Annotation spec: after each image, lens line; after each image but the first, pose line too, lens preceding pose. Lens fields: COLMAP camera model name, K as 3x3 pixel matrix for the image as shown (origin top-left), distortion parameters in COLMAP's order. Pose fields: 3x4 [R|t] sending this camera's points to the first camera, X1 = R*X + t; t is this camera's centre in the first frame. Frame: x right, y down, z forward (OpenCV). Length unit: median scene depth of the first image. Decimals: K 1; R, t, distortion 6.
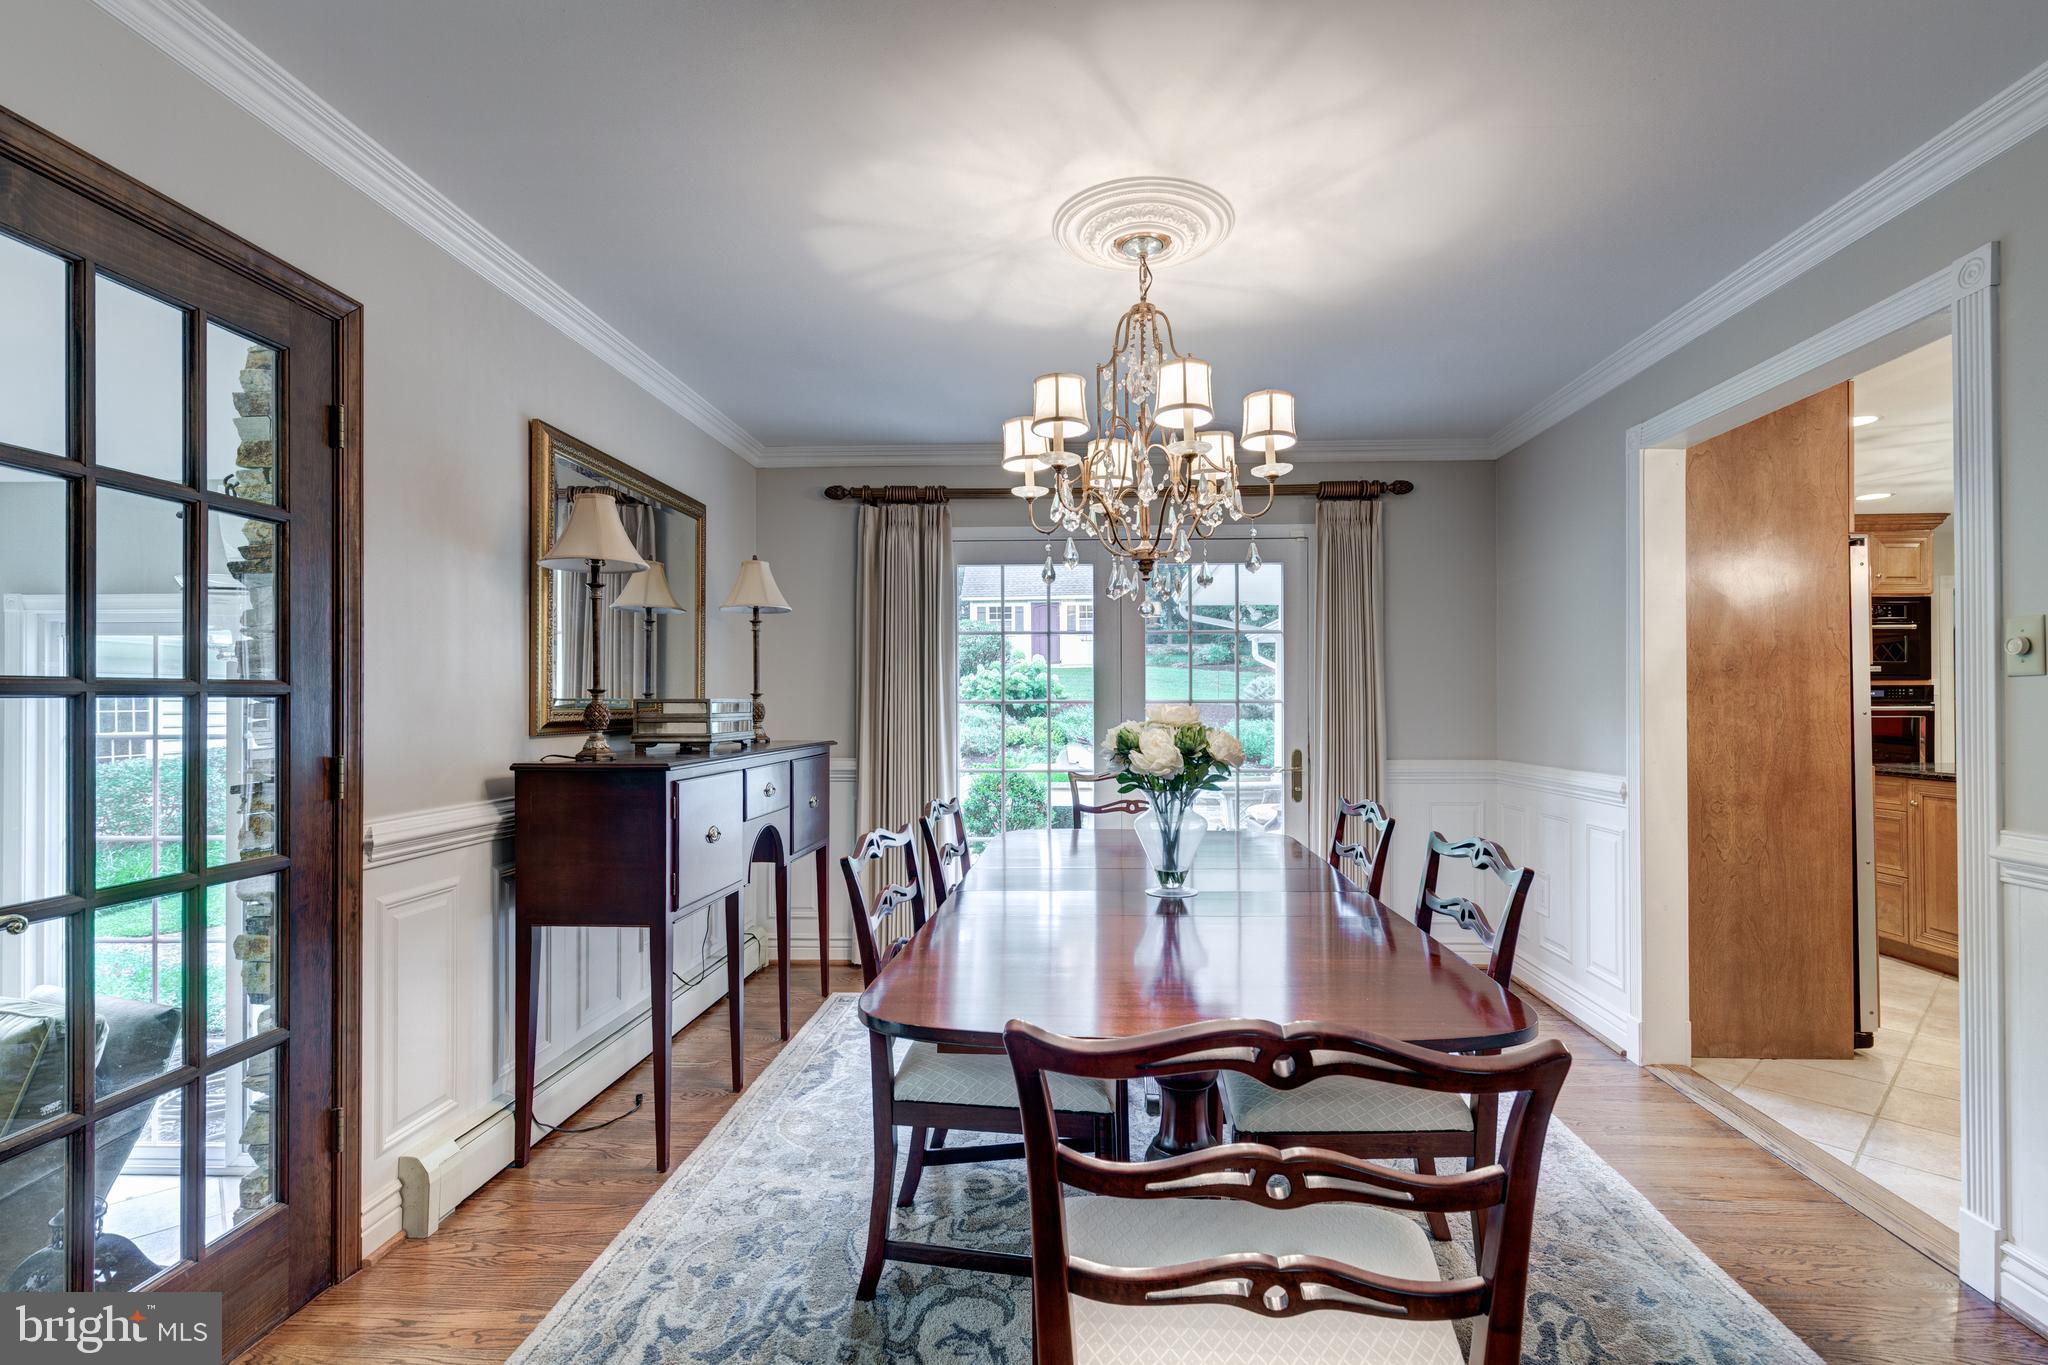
lens RADIAL K [[928.2, 0, 1063.0], [0, 928.2, 703.9], [0, 0, 1]] dist [0.003233, -0.000553]
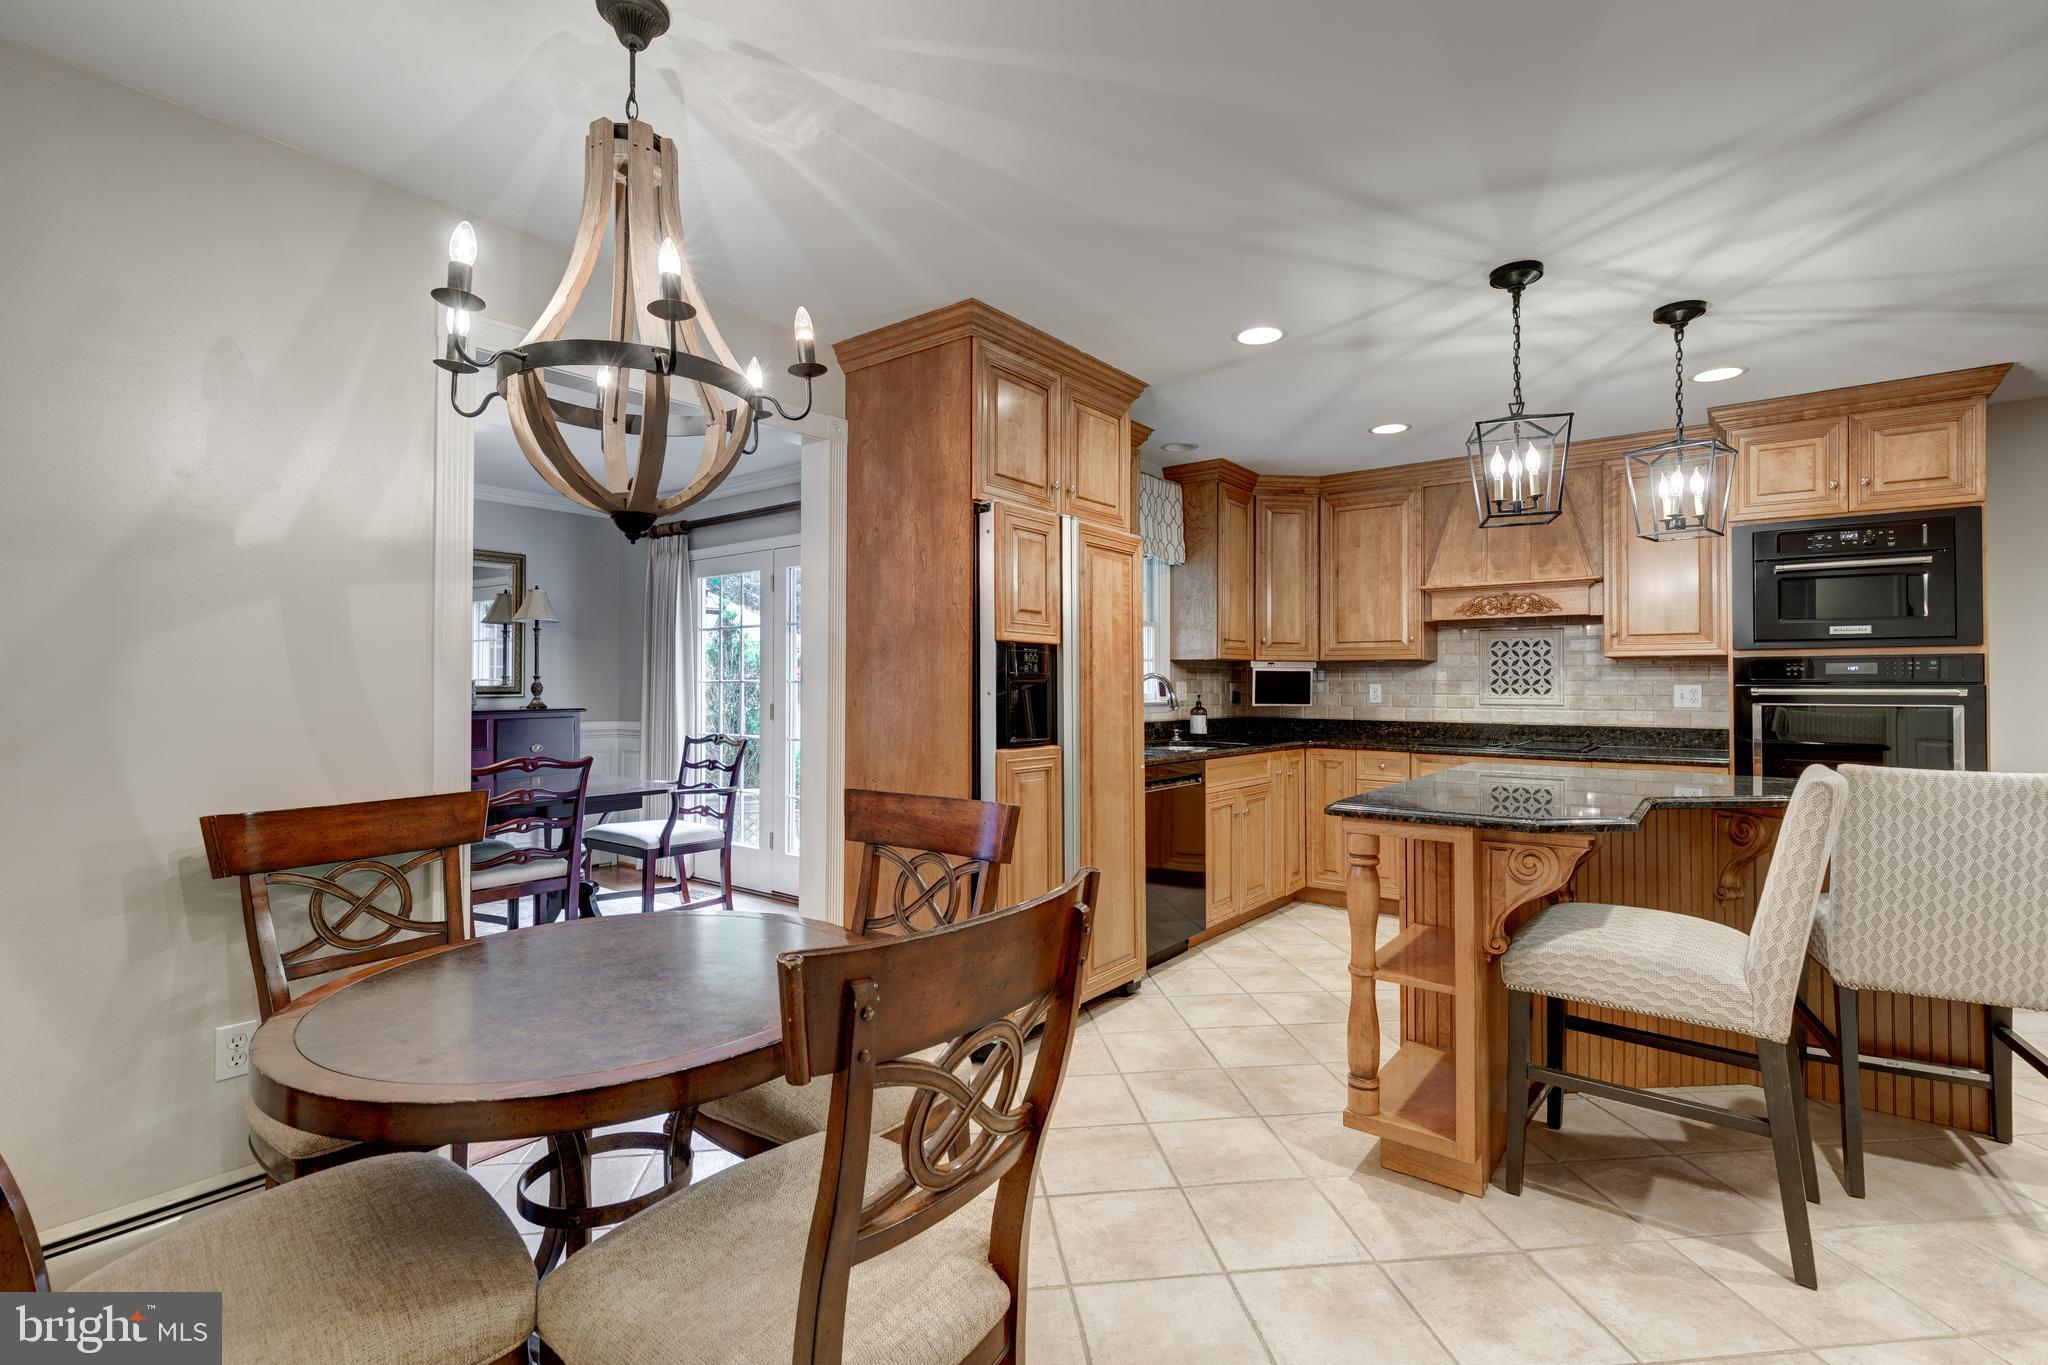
lens RADIAL K [[928.2, 0, 1043.4], [0, 928.2, 678.2], [0, 0, 1]] dist [0.003233, -0.000553]
pose [[0.818618, -0.003033, -0.574330, 1.855689], [-0.001397, 0.999973, -0.007272, 0.001951], [0.574336, 0.006755, 0.818592, 0.359578]]
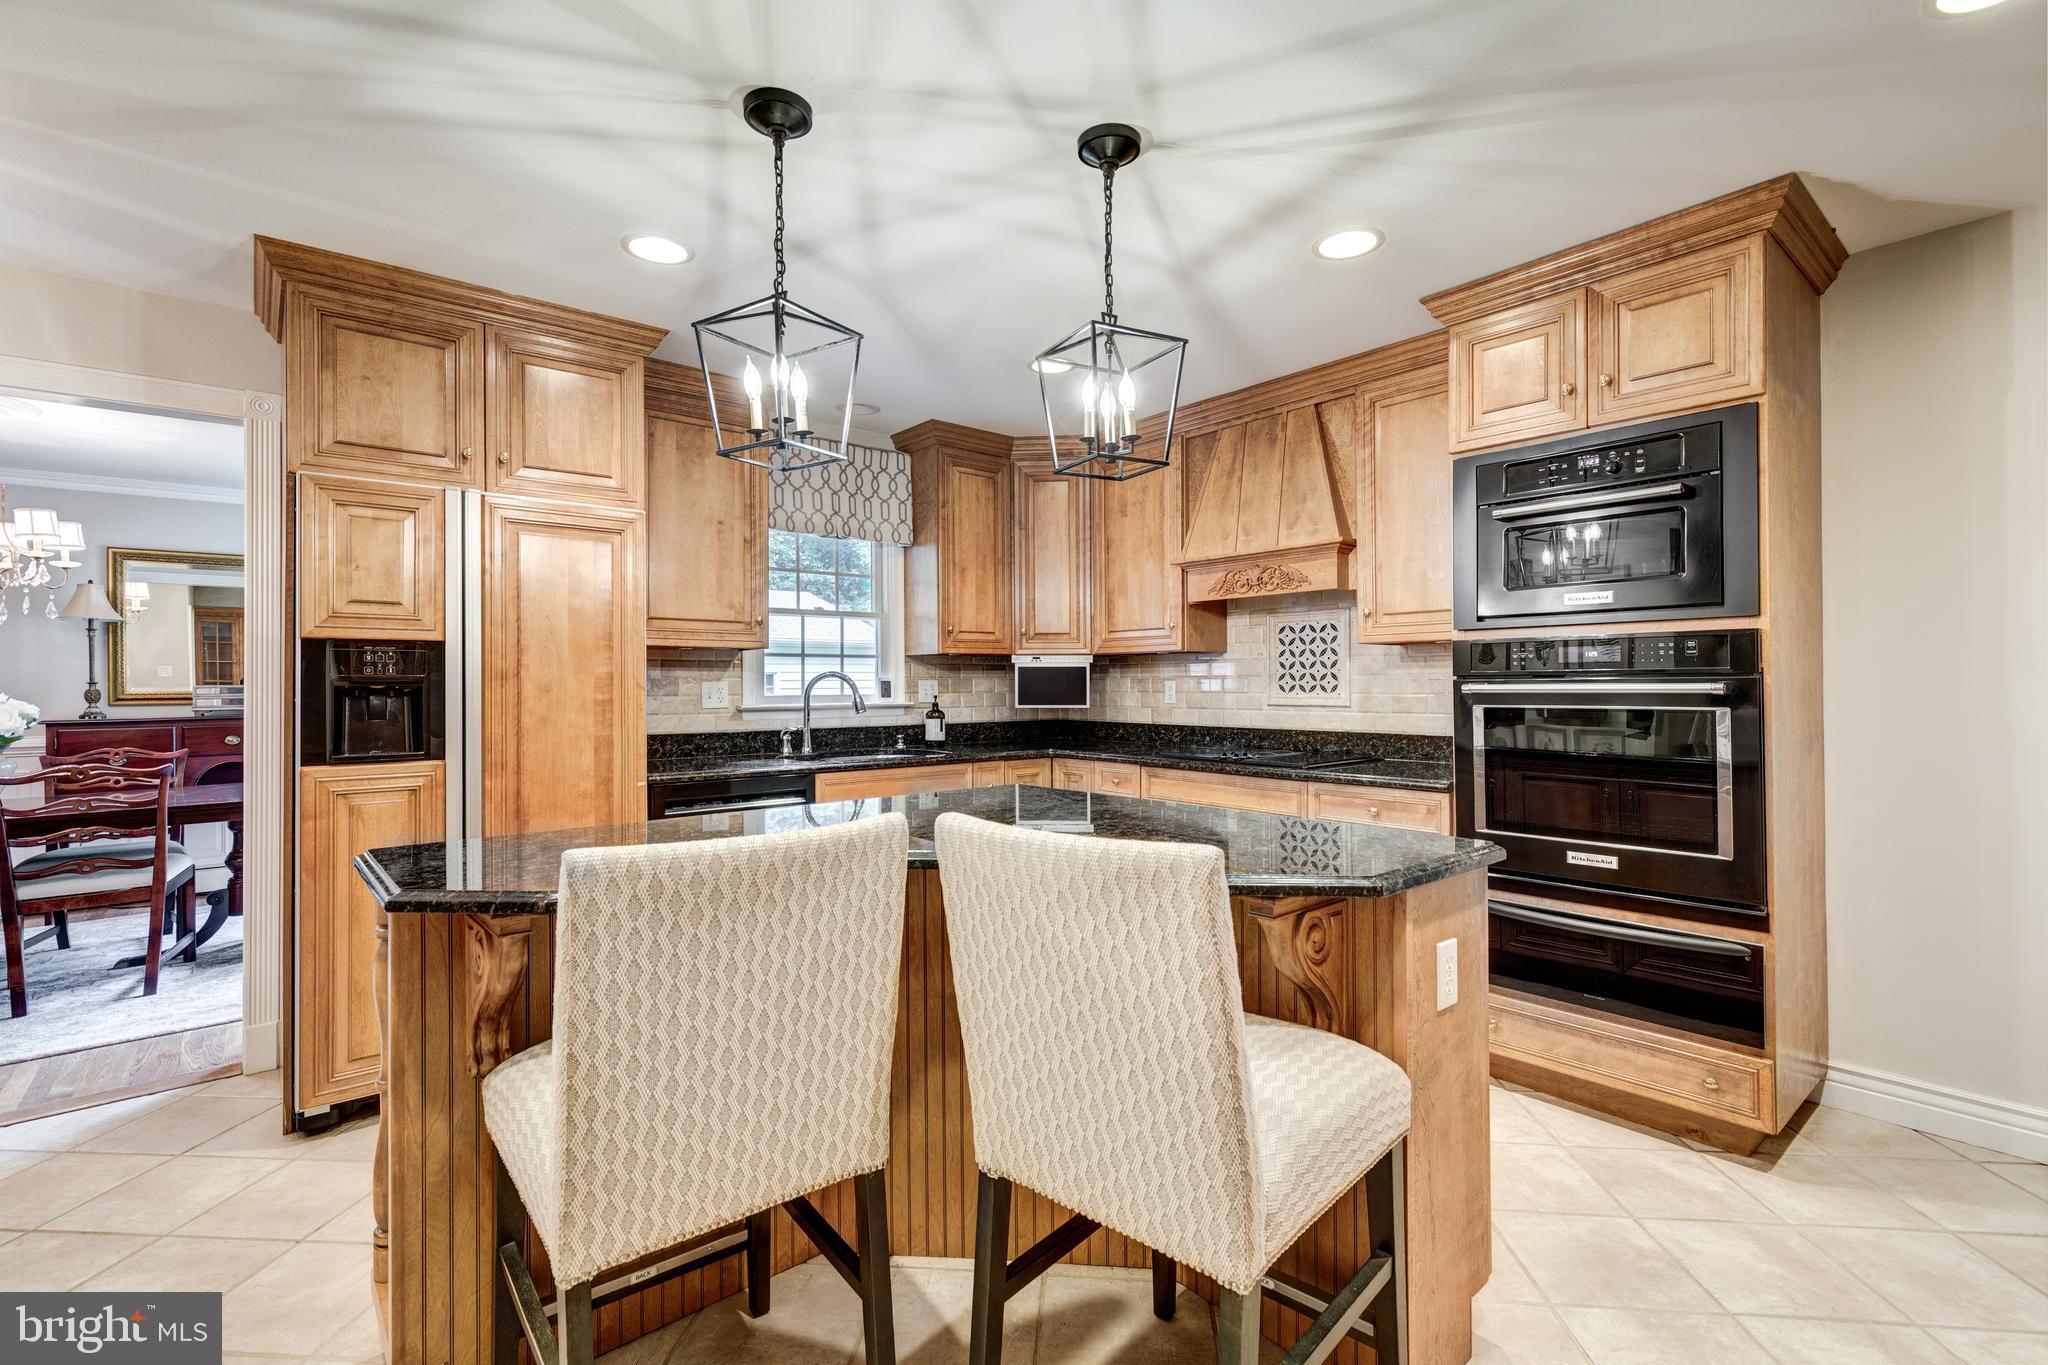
lens RADIAL K [[928.2, 0, 1019.4], [0, 928.2, 681.3], [0, 0, 1]] dist [0.003233, -0.000553]
pose [[0.679876, -0.007100, -0.733293, 2.378107], [0.008396, 0.999963, -0.001898, 0.000439], [0.733279, -0.004867, 0.679911, 1.155724]]
